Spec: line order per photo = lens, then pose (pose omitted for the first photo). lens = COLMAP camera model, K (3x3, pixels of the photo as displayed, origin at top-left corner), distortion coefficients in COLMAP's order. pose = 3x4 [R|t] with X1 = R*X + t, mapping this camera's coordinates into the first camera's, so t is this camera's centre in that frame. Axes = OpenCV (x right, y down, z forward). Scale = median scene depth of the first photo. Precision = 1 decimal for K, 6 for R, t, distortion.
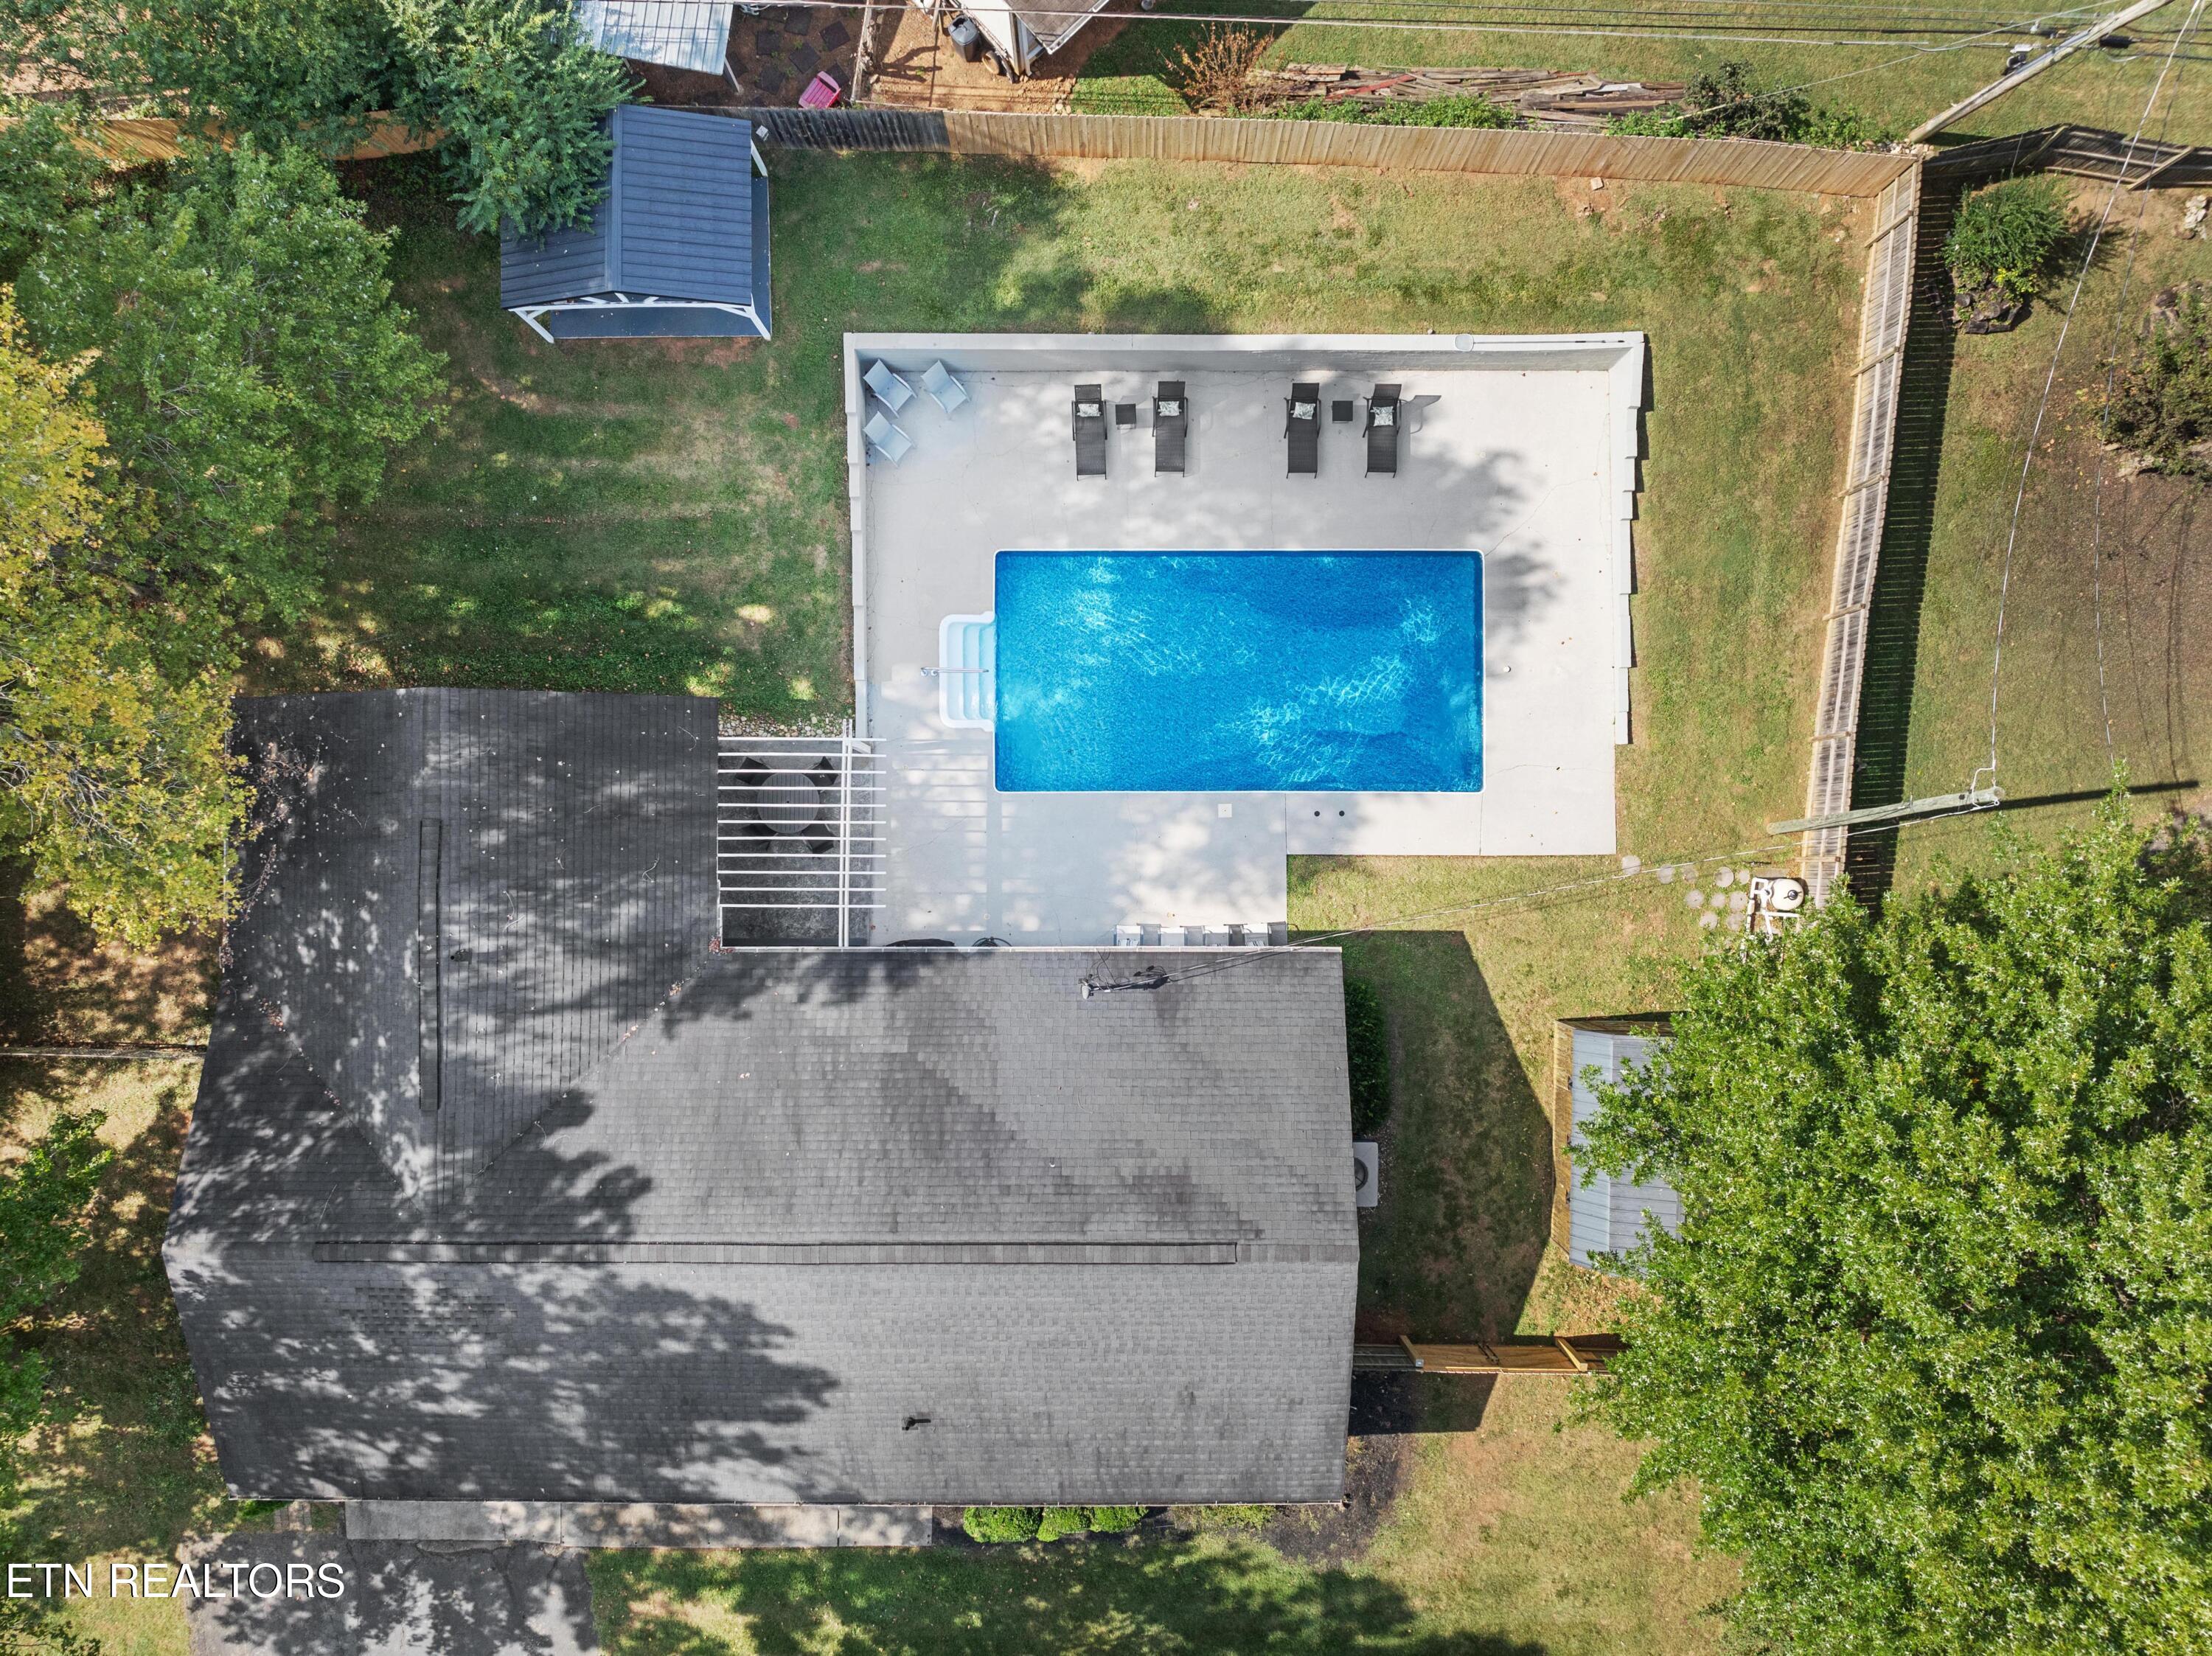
lens RADIAL K [[1561.2, 0, 1106.0], [0, 1561.2, 828.0], [0, 0, 1]] dist [-0.038821, -0.001550]
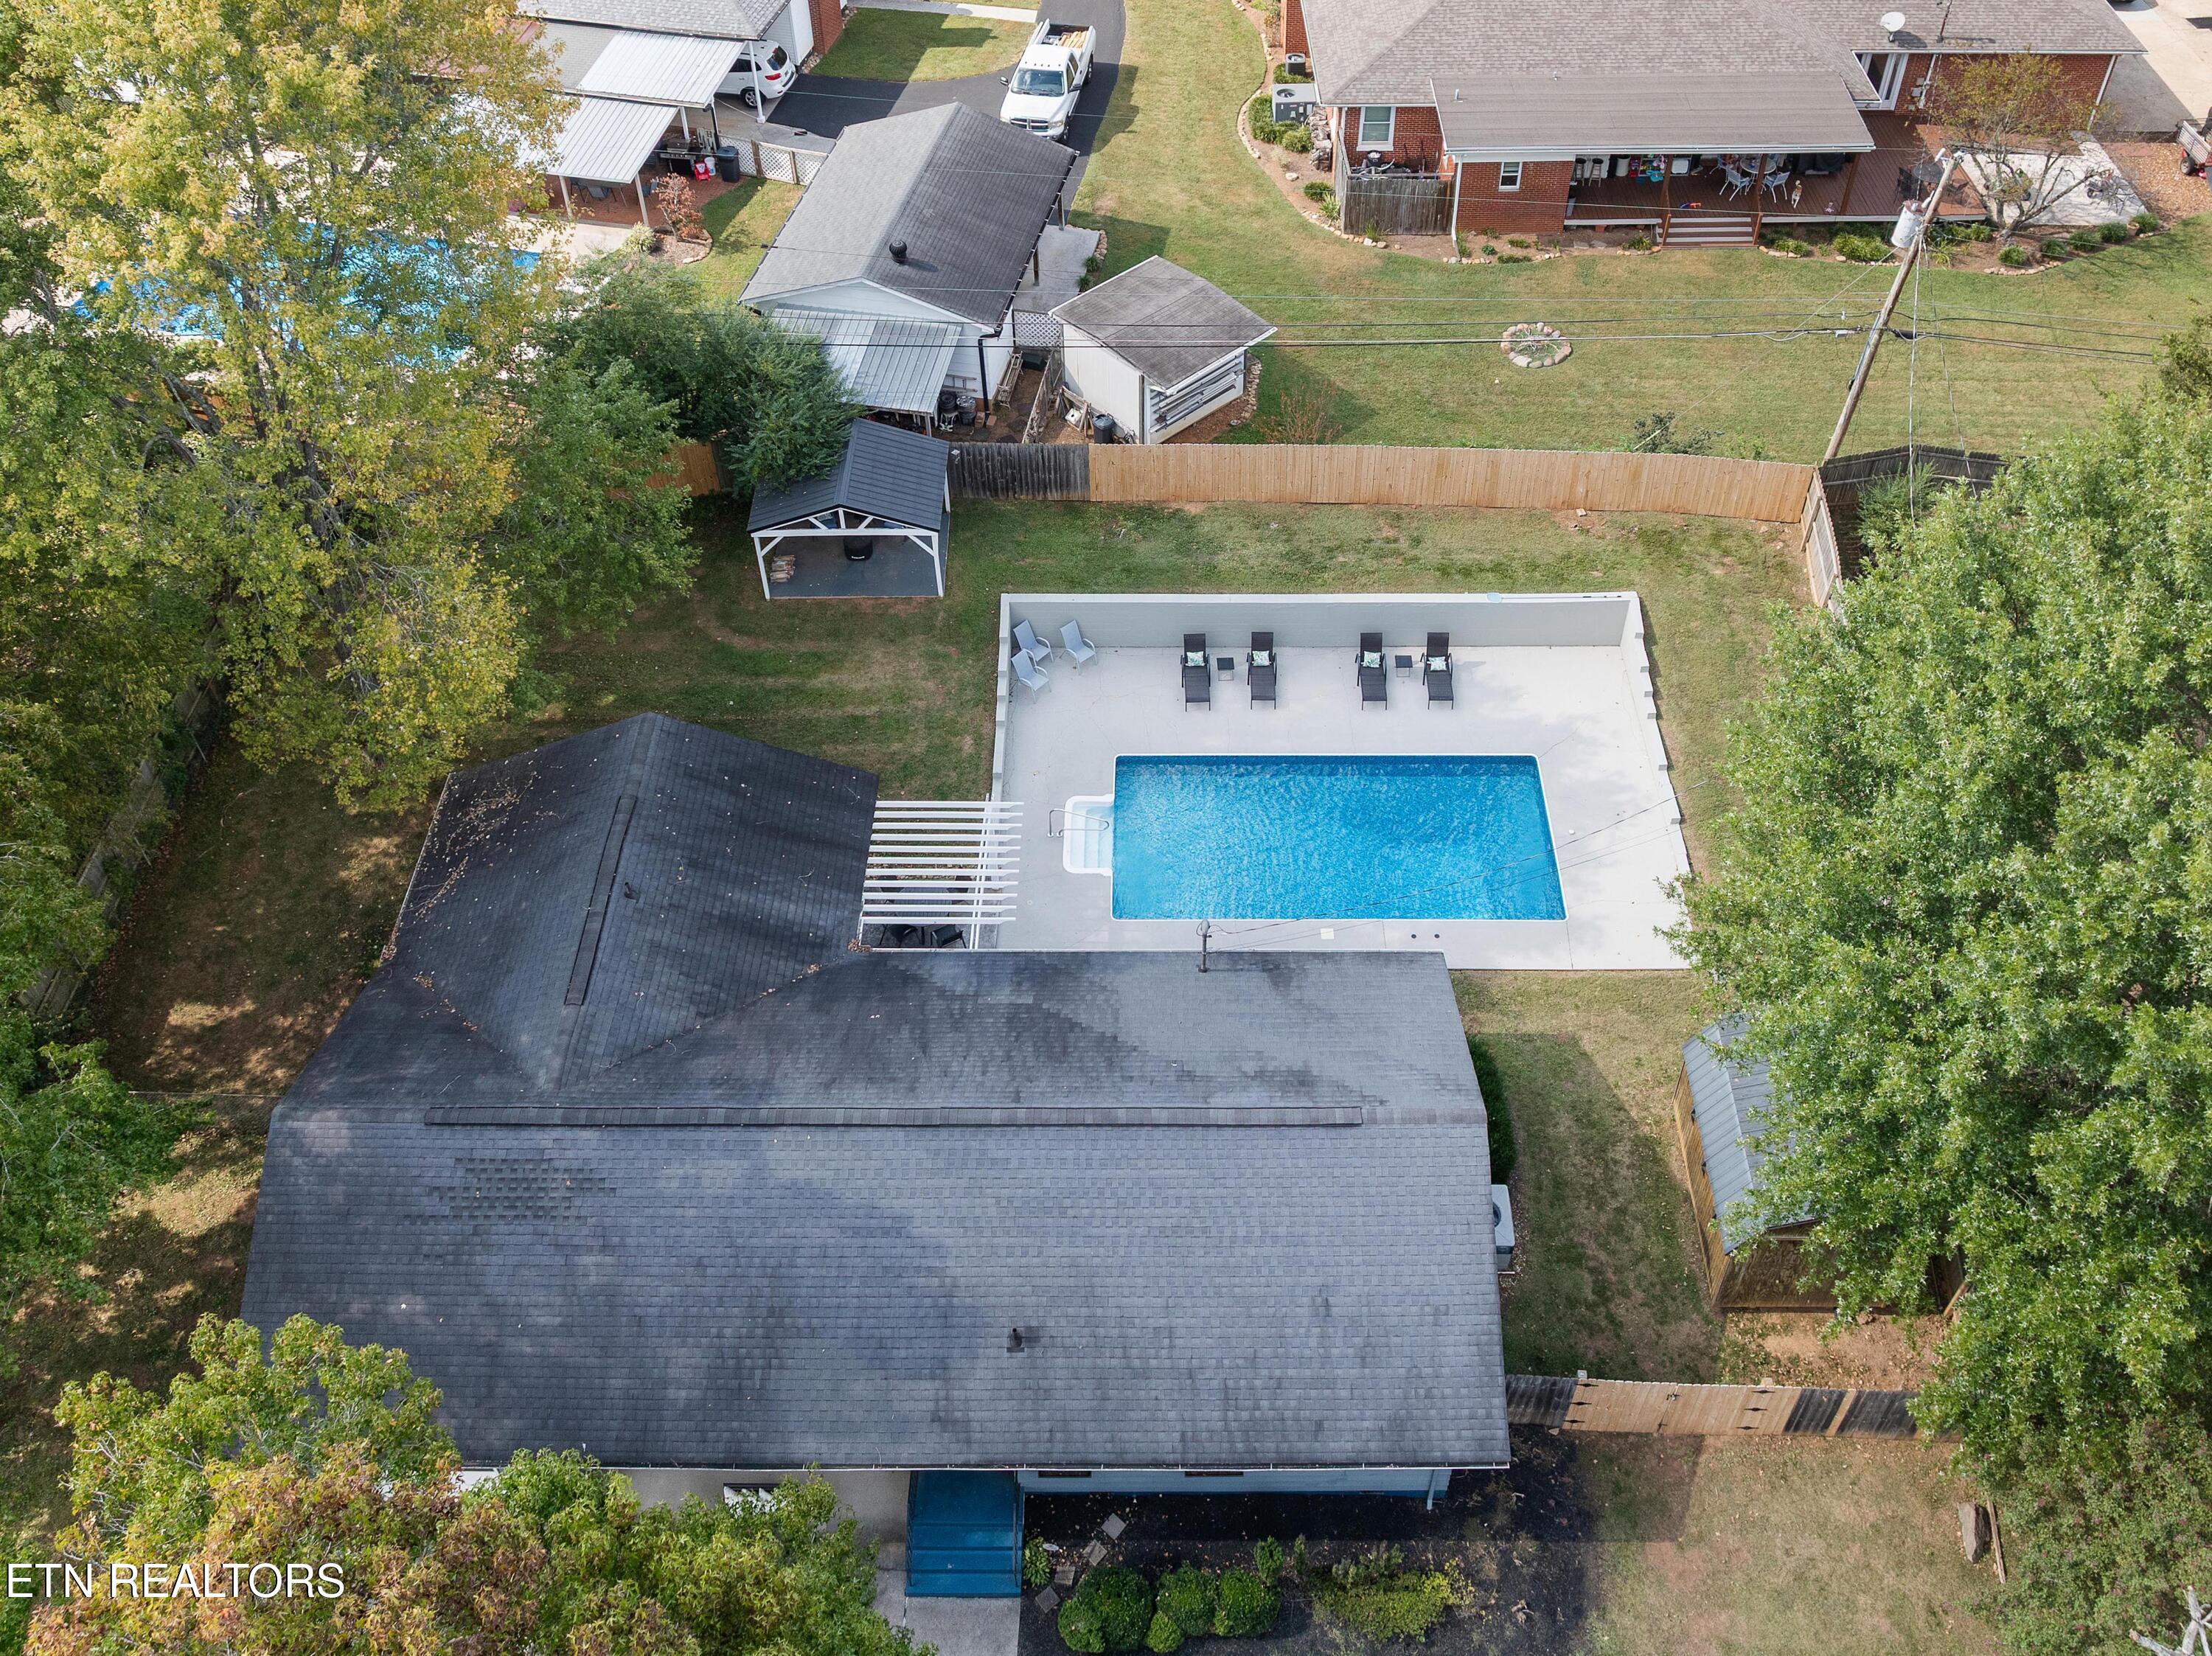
lens RADIAL K [[1852.6, 0, 1138.5], [0, 1852.6, 733.4], [0, 0, 1]] dist [-0.043459, -0.001558]
pose [[0.999887, -0.003519, -0.014587, -0.035002], [-0.007359, 0.732182, -0.681069, 0.780819], [0.013077, 0.681100, 0.732074, -0.023862]]
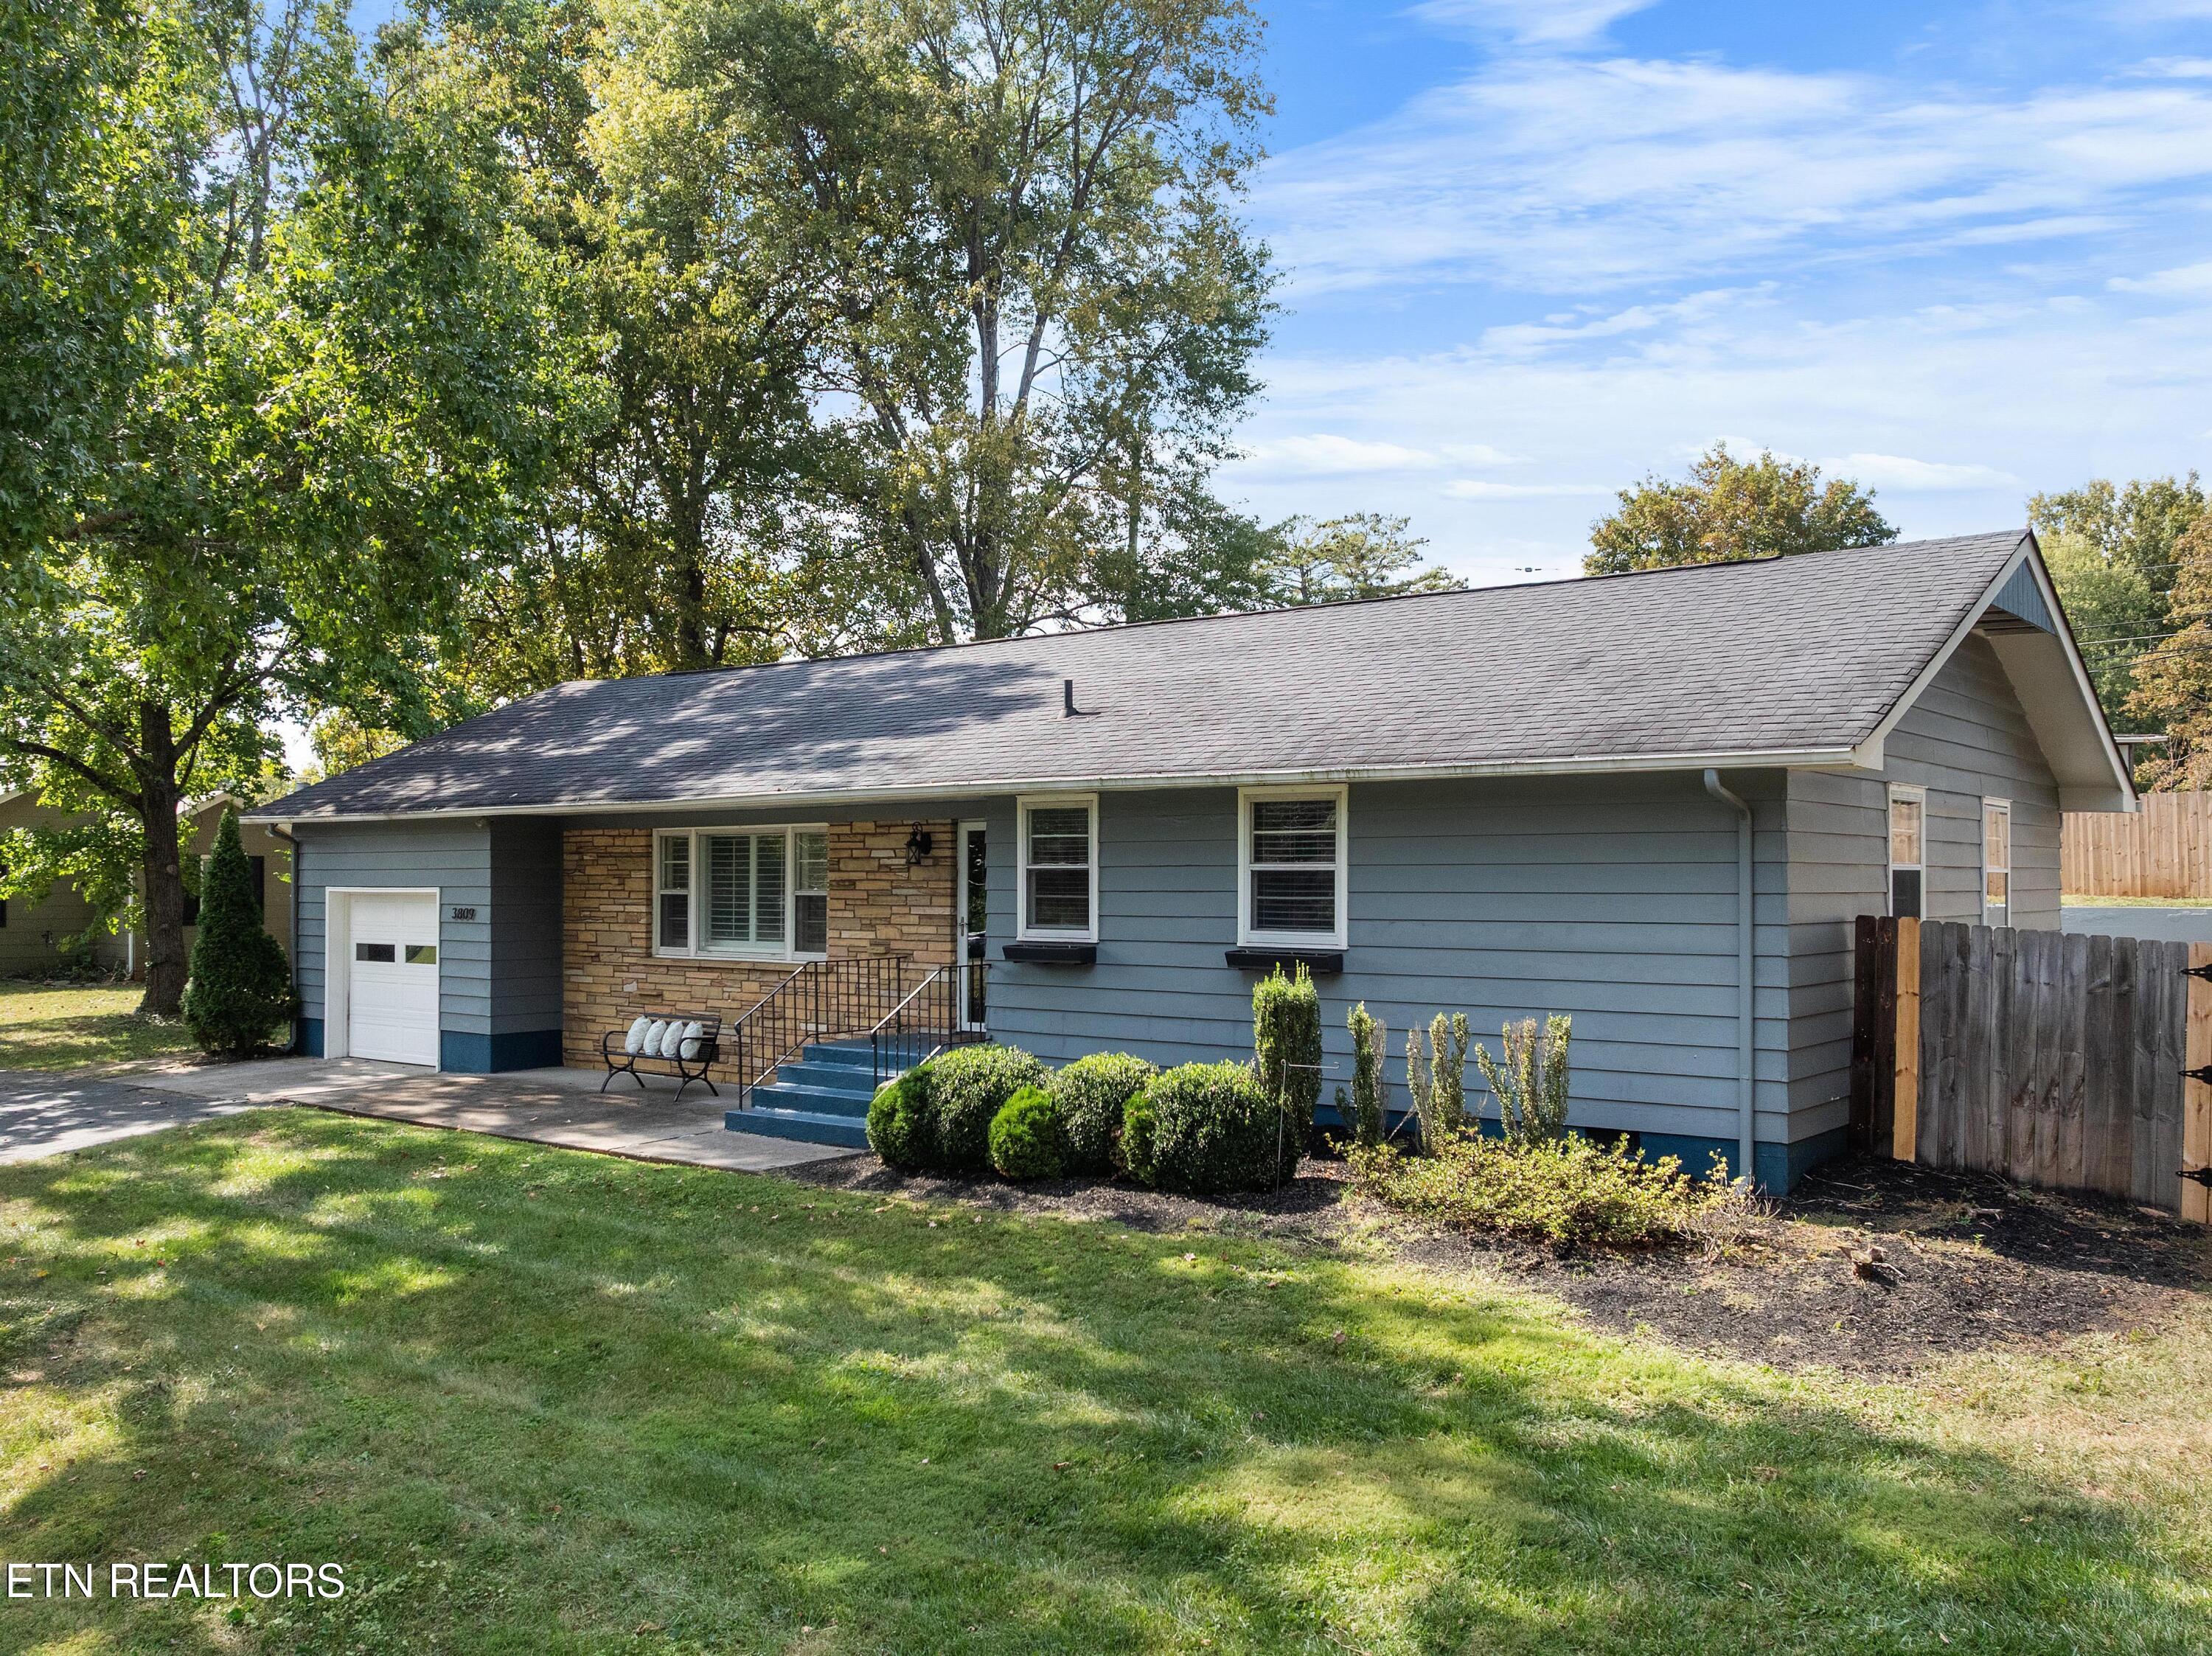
lens RADIAL K [[1868.4, 0, 1112.9], [0, 1868.4, 883.0], [0, 0, 1]] dist [-0.031175, -0.021052]
pose [[0.785492, -0.000055, -0.618872, 0.259397], [-0.618756, 0.019252, -0.785347, 0.806149], [0.011958, 0.999815, 0.015088, 0.953352]]
